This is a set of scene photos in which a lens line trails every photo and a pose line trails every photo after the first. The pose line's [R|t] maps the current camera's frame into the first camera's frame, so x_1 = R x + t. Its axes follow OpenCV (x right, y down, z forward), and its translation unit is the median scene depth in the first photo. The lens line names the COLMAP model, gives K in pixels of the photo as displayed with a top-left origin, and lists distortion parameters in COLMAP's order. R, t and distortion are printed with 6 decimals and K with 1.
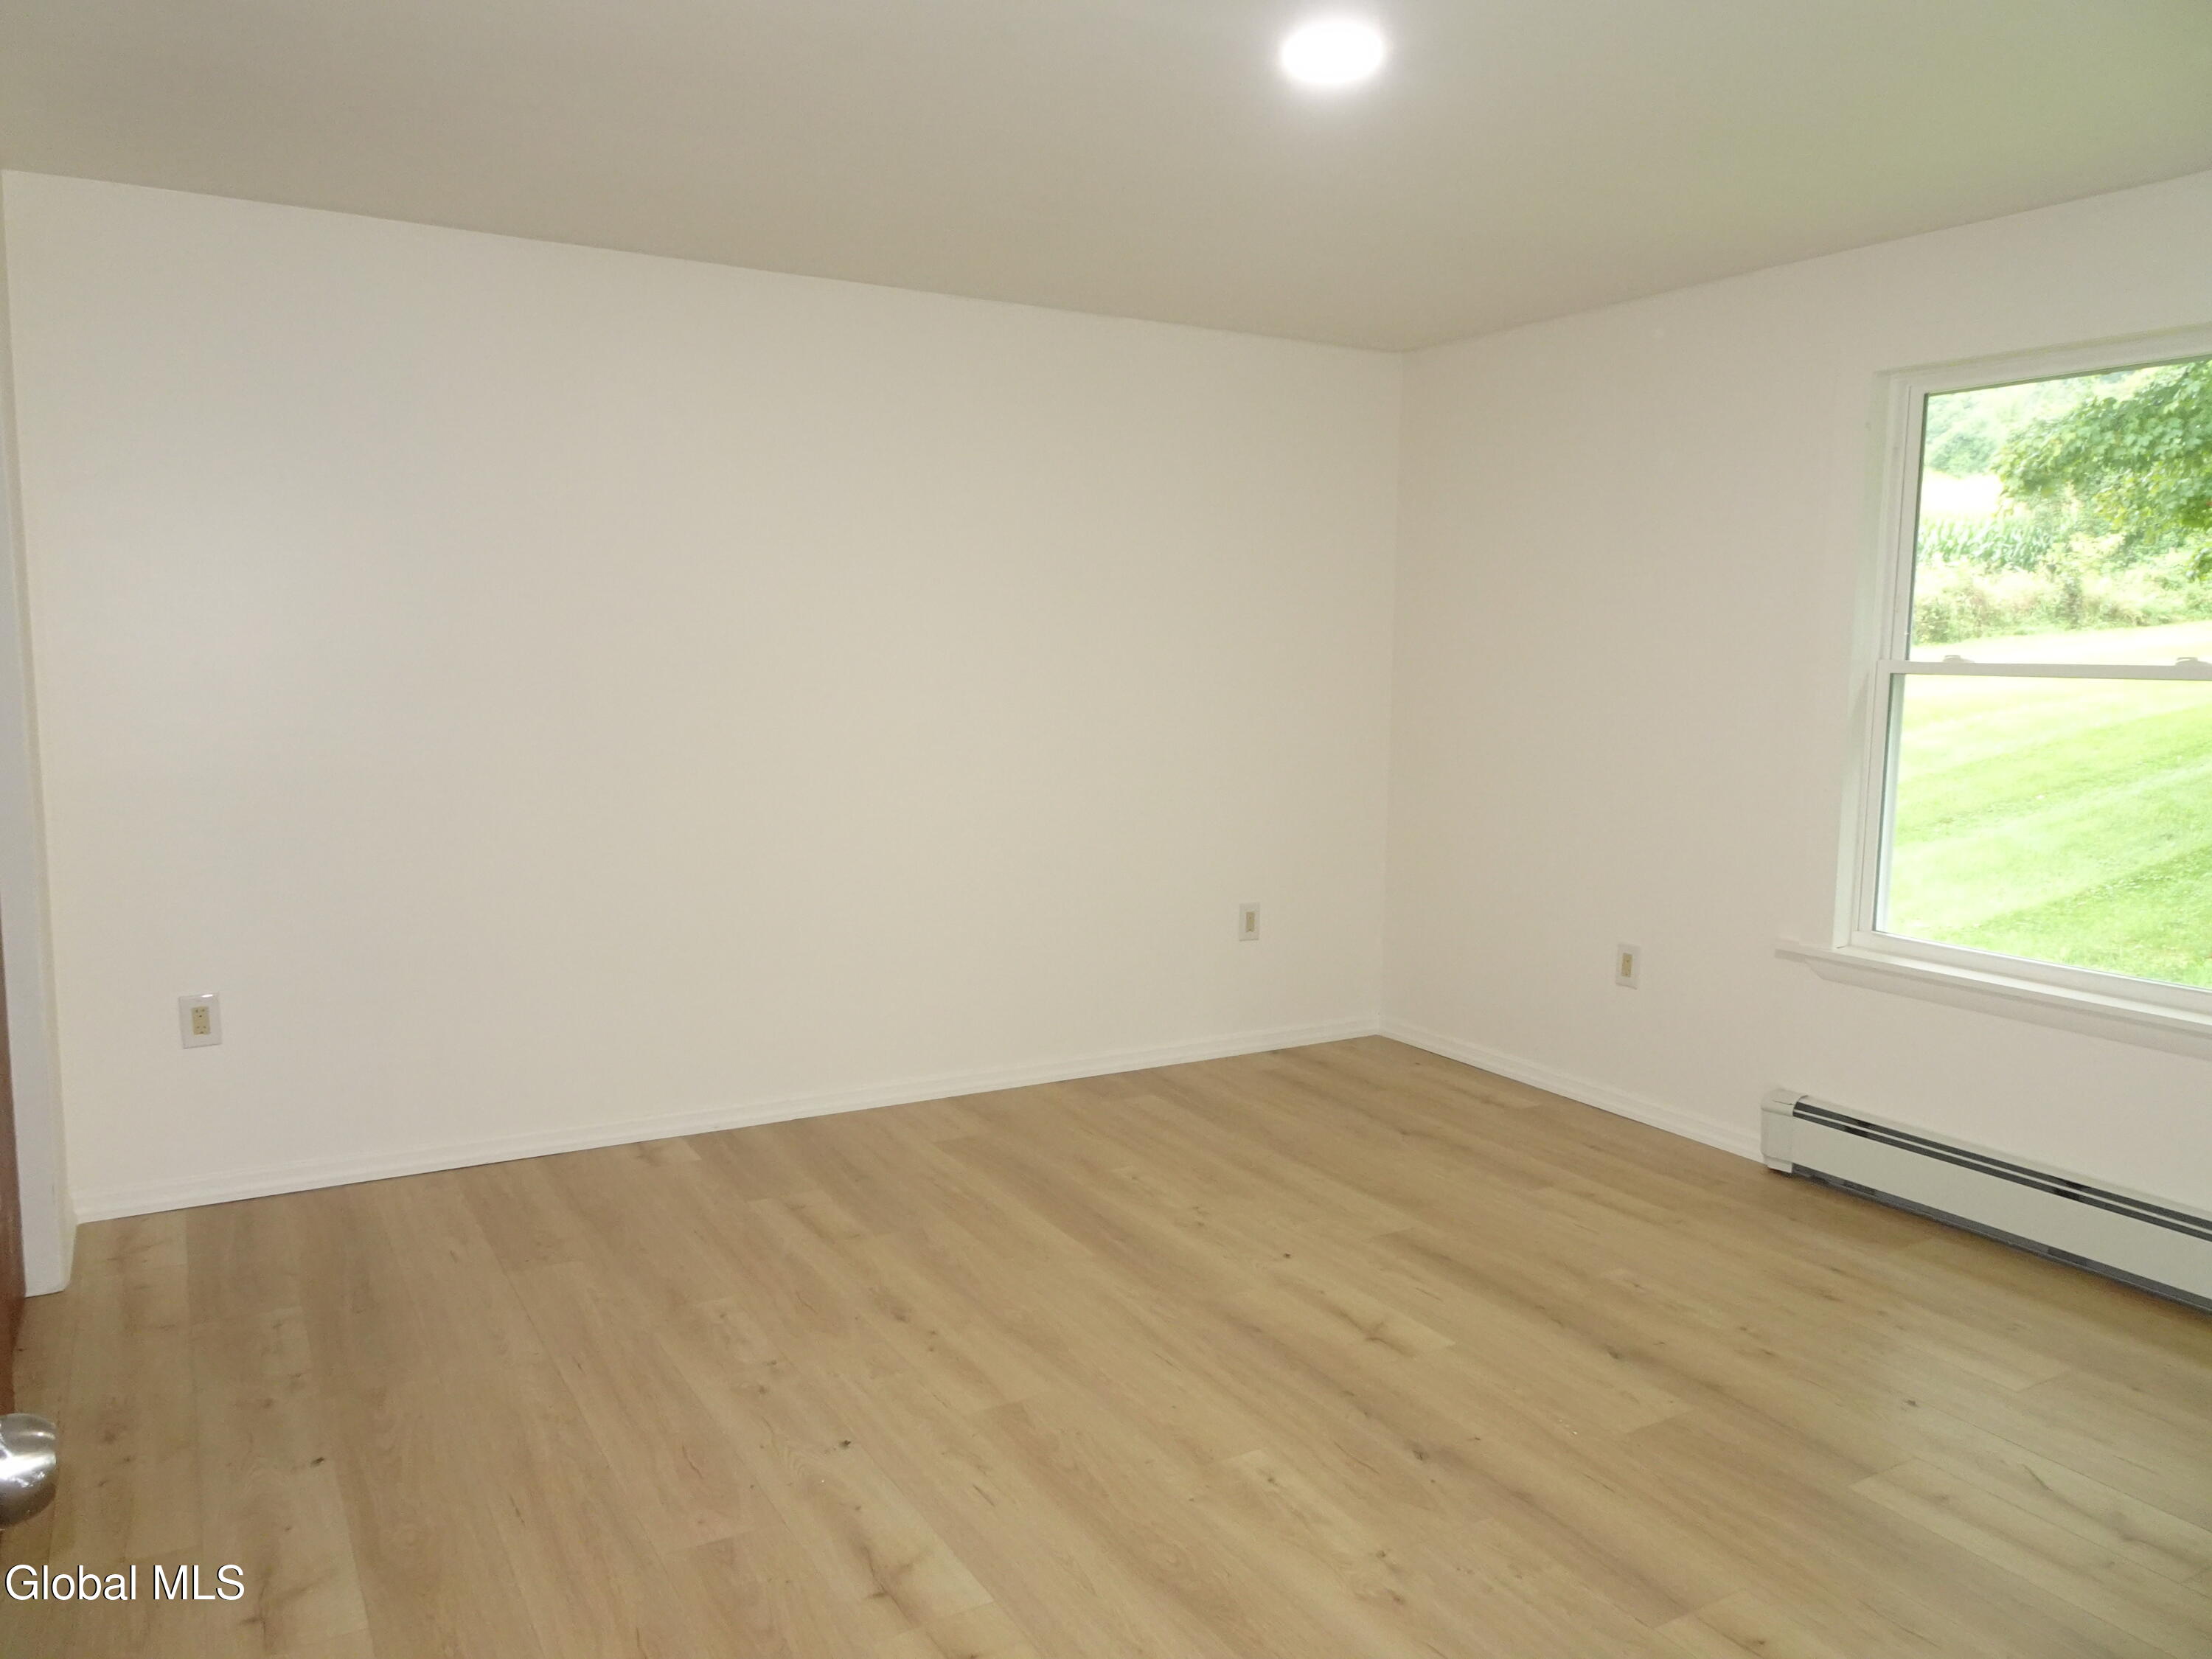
lens RADIAL K [[1594.3, 0, 1094.1], [0, 1594.3, 832.2], [0, 0, 1]] dist [0.007015, -0.000405]
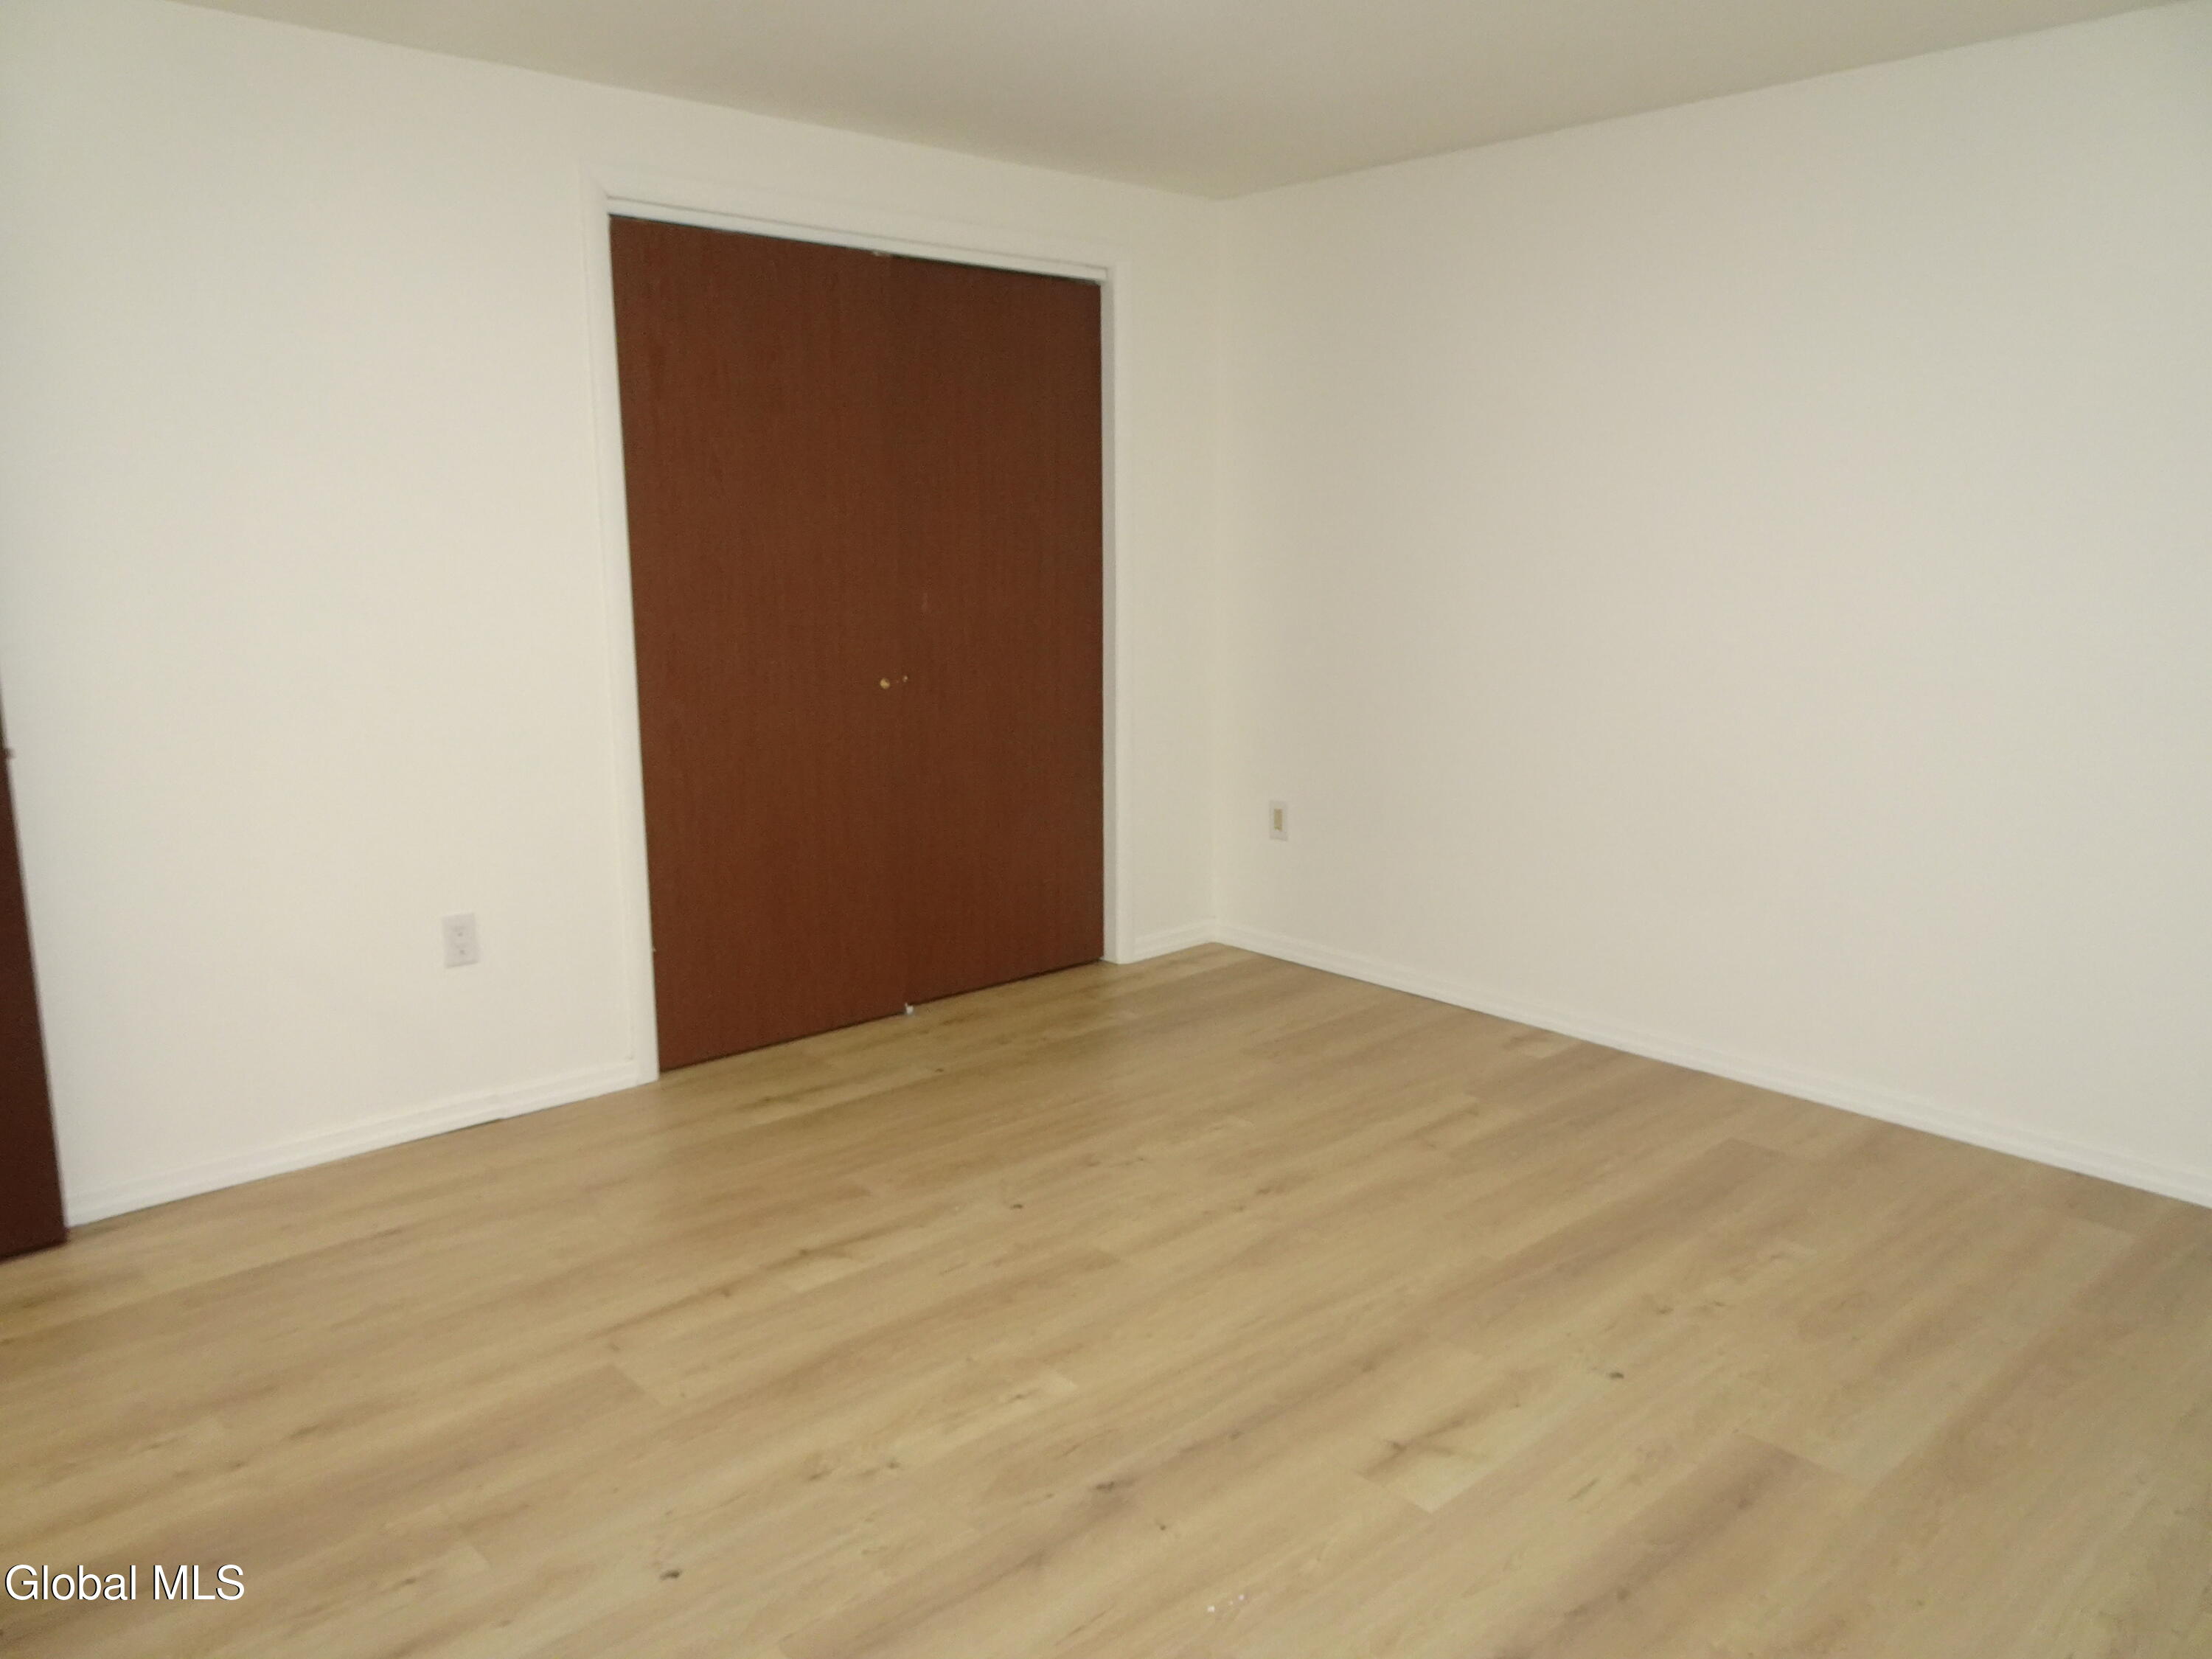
lens RADIAL K [[1594.3, 0, 1095.9], [0, 1594.3, 831.7], [0, 0, 1]] dist [0.007015, -0.000405]
pose [[0.207015, 0.175334, -0.962498, 0.740695], [-0.117639, 0.981133, 0.153427, -0.059857], [0.971239, 0.081466, 0.223735, 0.604963]]
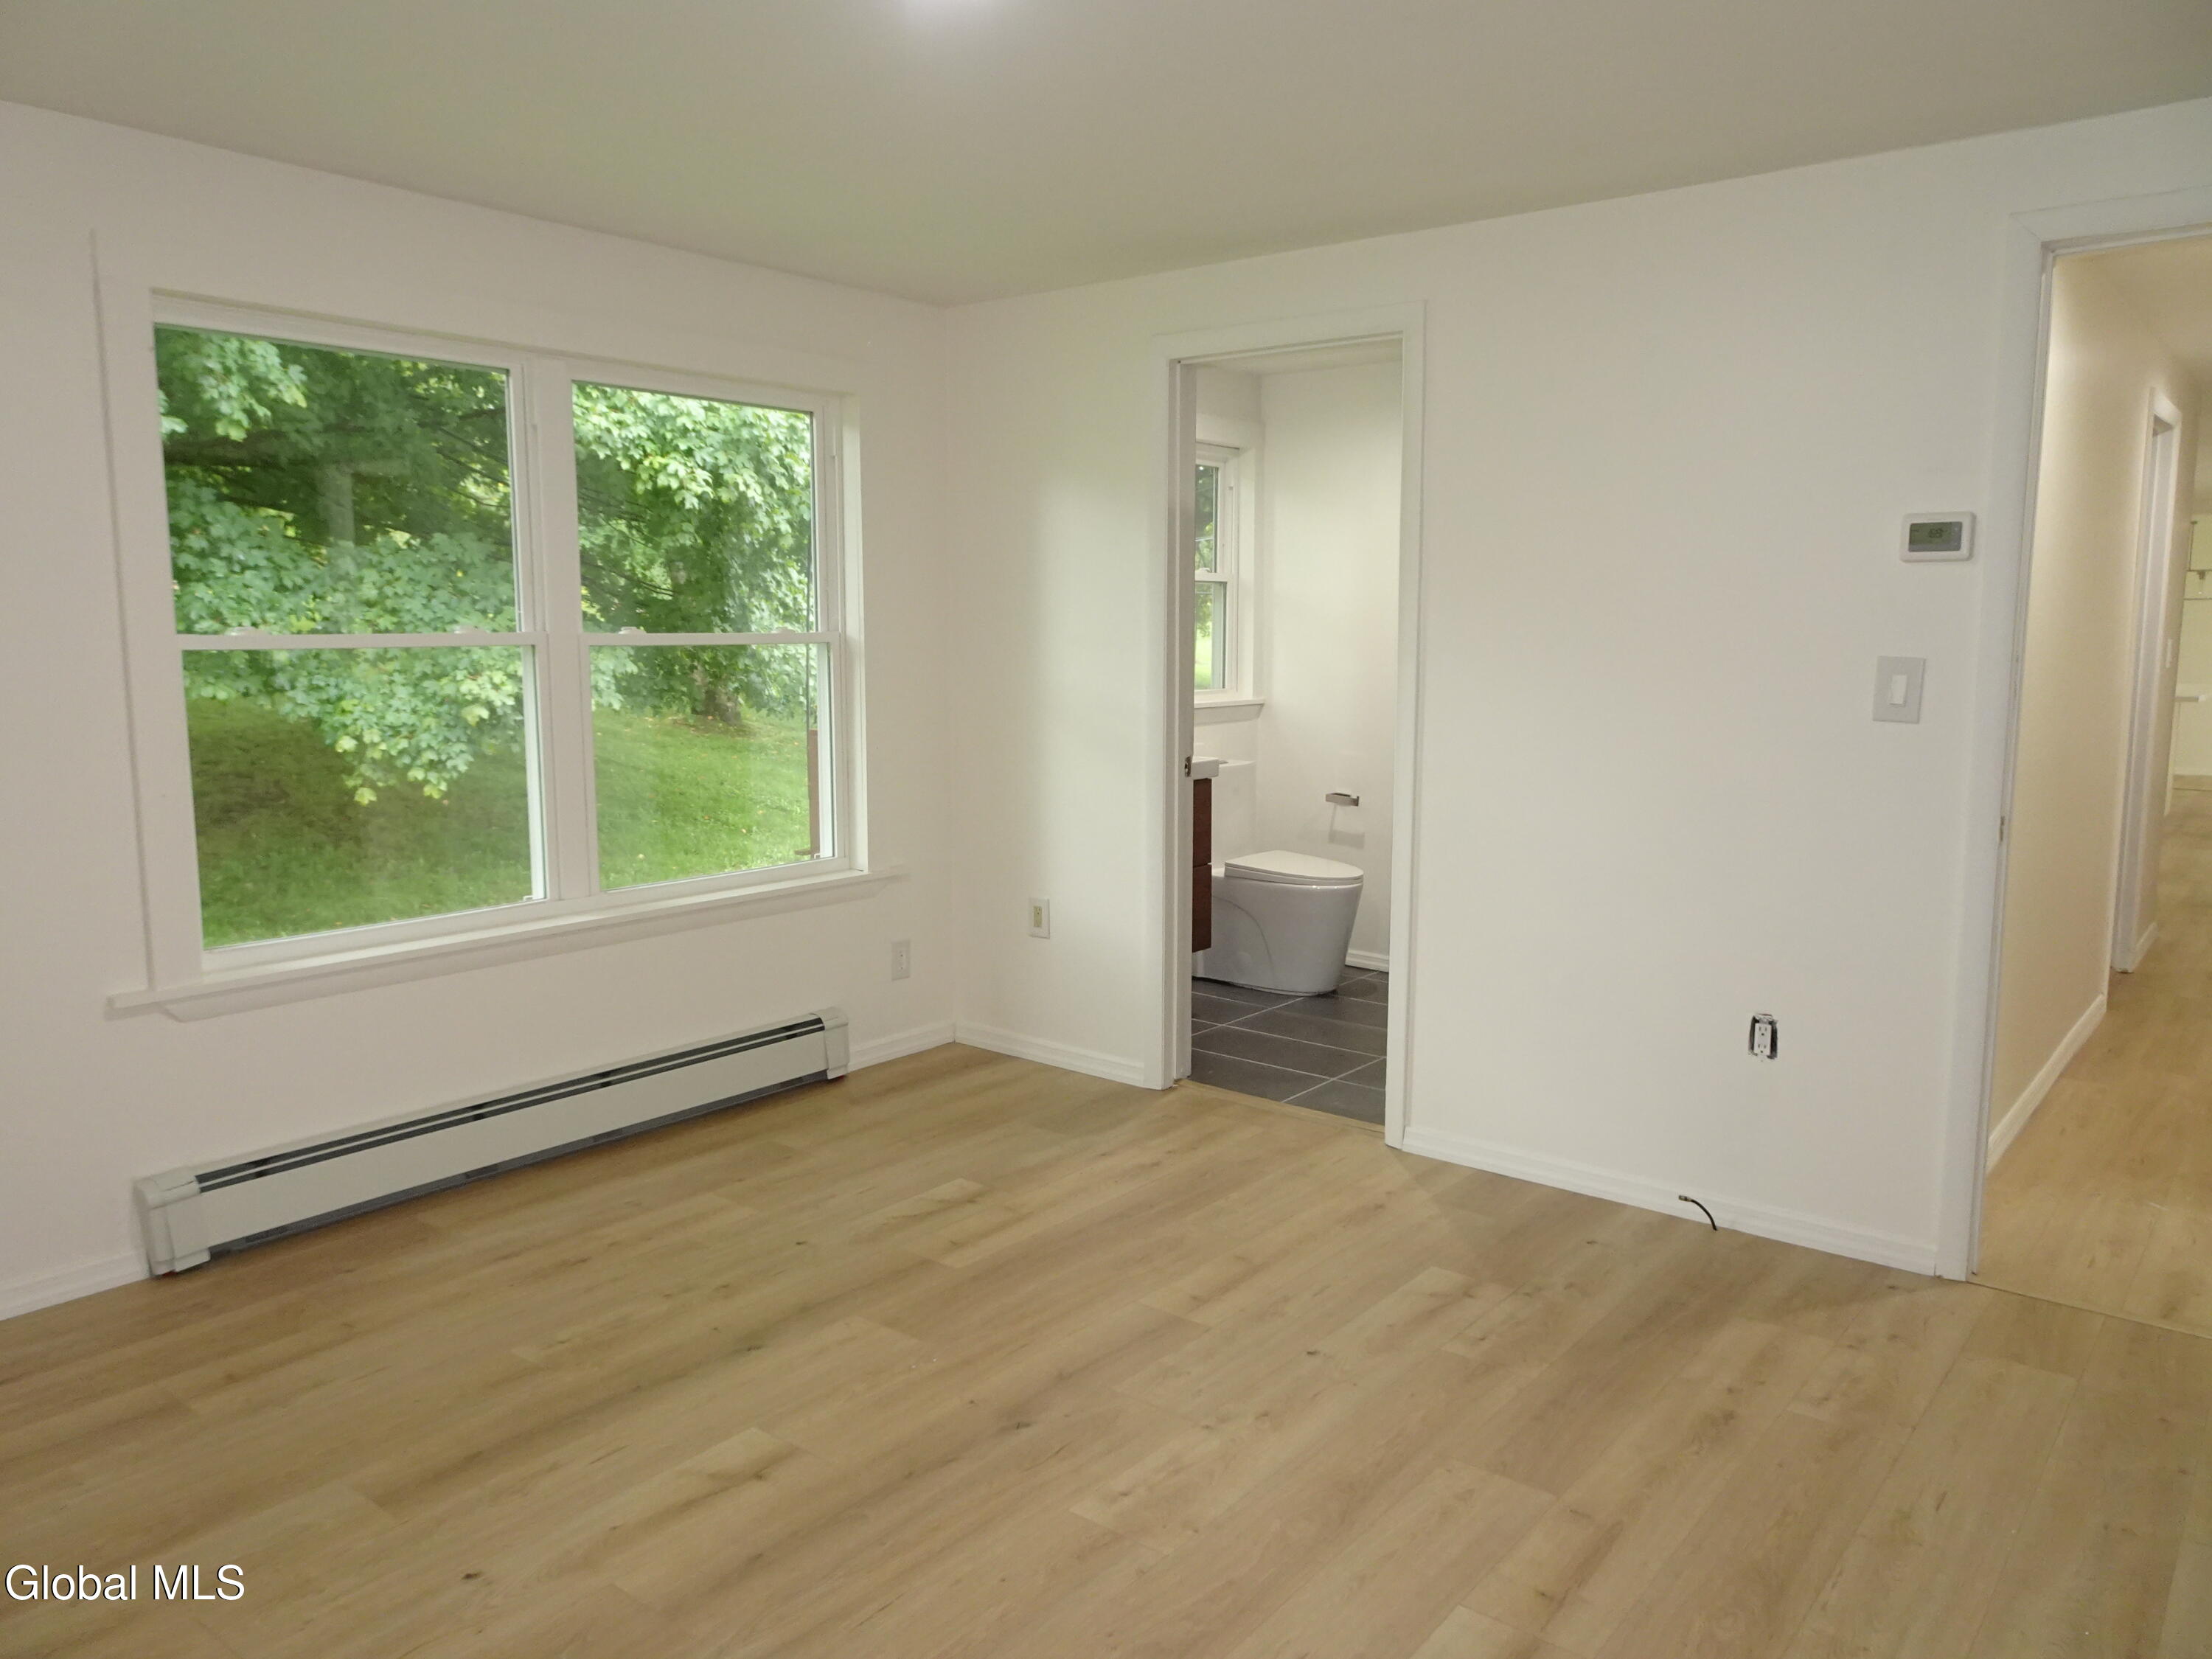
lens RADIAL K [[1594.3, 0, 1116.5], [0, 1594.3, 821.0], [0, 0, 1]] dist [0.007015, -0.000405]
pose [[-0.371938, -0.125487, 0.919736, -0.539499], [0.106928, 0.978433, 0.176737, -0.119028], [-0.922078, 0.164081, -0.350498, 0.959773]]
